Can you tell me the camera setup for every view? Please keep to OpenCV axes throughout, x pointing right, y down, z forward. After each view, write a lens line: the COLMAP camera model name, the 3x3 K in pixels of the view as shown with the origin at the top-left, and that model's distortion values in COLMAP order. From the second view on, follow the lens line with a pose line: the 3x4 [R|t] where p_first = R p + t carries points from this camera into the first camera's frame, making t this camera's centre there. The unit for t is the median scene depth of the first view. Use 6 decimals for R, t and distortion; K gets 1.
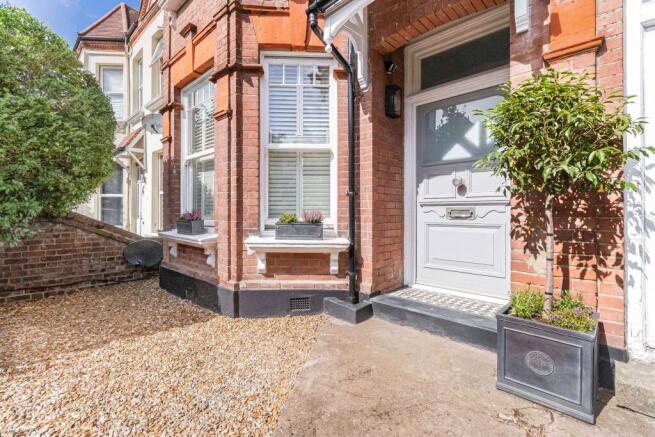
lens RADIAL K [[309.4, 0, 329.4], [0, 309.4, 215.8], [0, 0, 1]] dist [-0.000513, 0.000122]
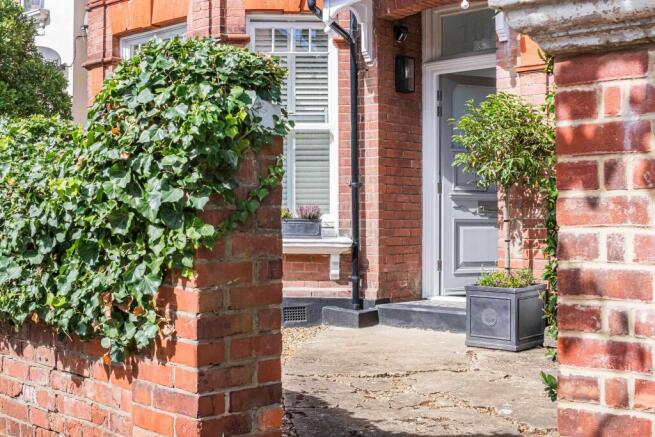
lens RADIAL K [[921.5, 0, 327.9], [0, 921.5, 218.4], [0, 0, 1]] dist [-0.104703, 0.000000]
pose [[0.999982, -0.002832, 0.005287, -0.015808], [0.002903, 0.999906, -0.013380, 0.054293], [-0.005249, 0.013395, 0.999897, -1.526417]]
